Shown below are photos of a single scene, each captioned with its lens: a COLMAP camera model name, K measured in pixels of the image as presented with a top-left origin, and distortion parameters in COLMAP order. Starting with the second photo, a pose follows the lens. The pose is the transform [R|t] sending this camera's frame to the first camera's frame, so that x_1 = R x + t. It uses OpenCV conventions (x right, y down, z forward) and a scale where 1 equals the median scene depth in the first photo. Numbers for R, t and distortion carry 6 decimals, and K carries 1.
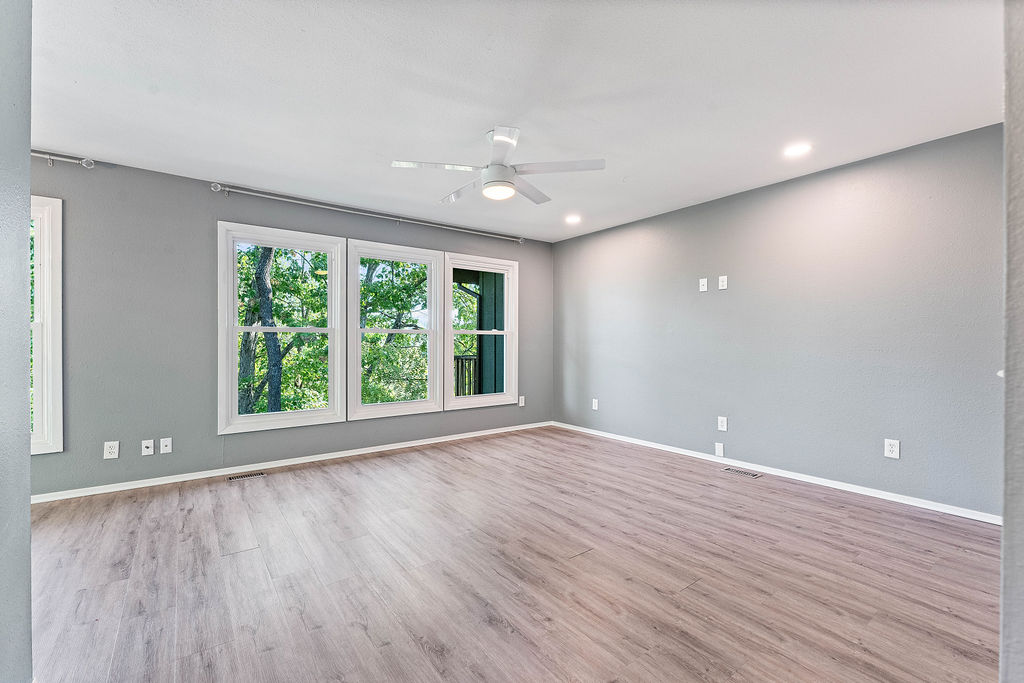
lens RADIAL K [[436.1, 0, 494.6], [0, 436.1, 342.2], [0, 0, 1]] dist [-0.002580, -0.000204]
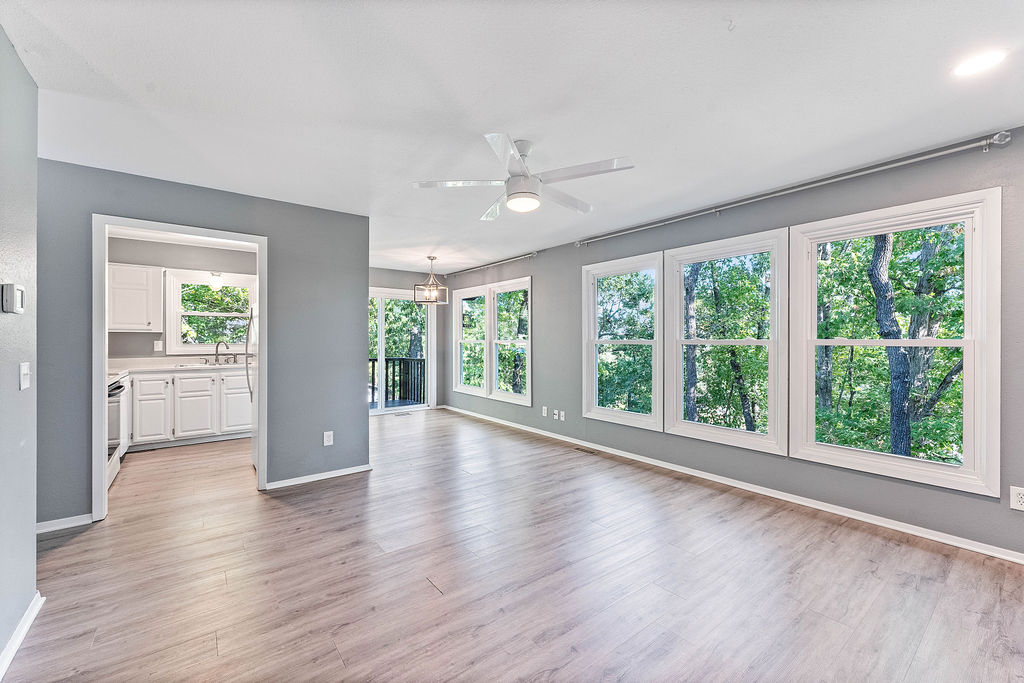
lens RADIAL K [[412.2, 0, 512.0], [0, 412.2, 341.5], [0, 0, 1]] dist [0.001191, 0.000226]
pose [[0.035188, -0.000409, -0.999381, 0.754923], [-0.005208, 0.999986, -0.000592, -0.032716], [0.999367, 0.005226, 0.035185, 0.776635]]
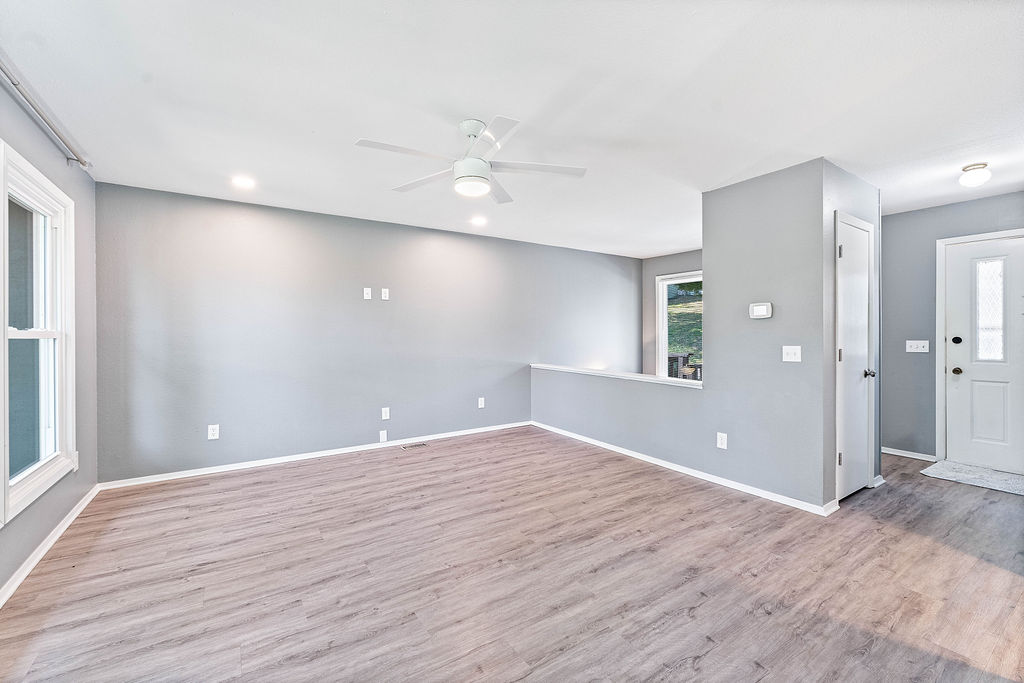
lens RADIAL K [[421.4, 0, 511.0], [0, 421.4, 336.8], [0, 0, 1]] dist [-0.000502, -0.000016]
pose [[0.037558, -0.004556, 0.999284, -0.718224], [0.005326, 0.999976, 0.004359, -0.028823], [-0.999280, 0.005159, 0.037582, 0.729288]]
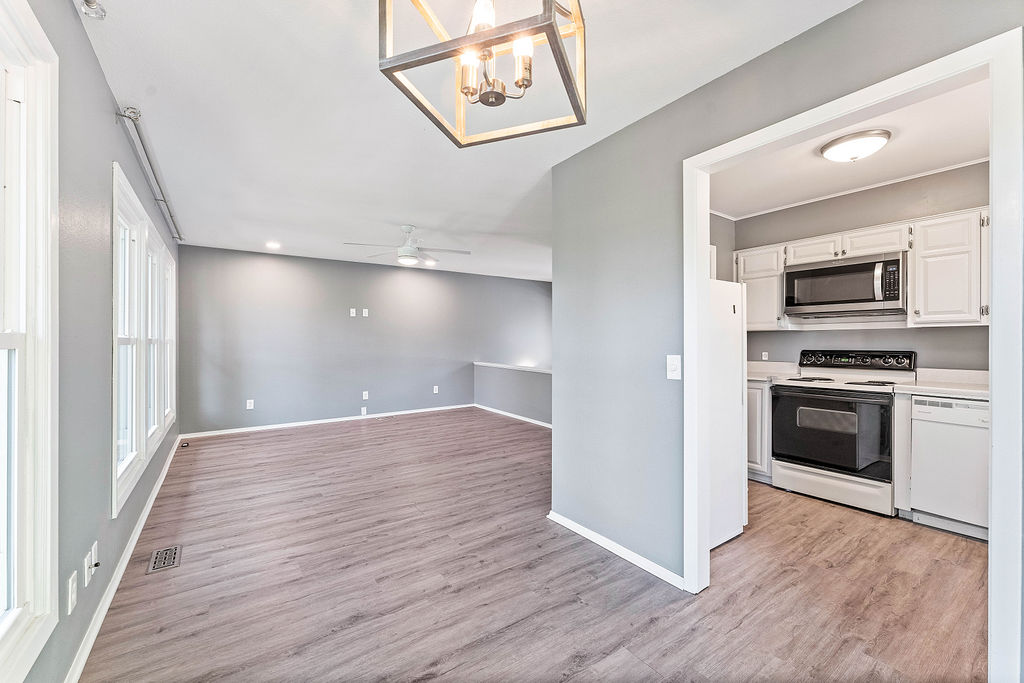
lens RADIAL K [[412.2, 0, 512.0], [0, 412.2, 341.5], [0, 0, 1]] dist [0.001191, 0.000226]
pose [[0.011558, -0.002770, 0.999929, -1.286387], [0.004305, 0.999987, 0.002721, -0.031081], [-0.999924, 0.004273, 0.011570, 0.481221]]
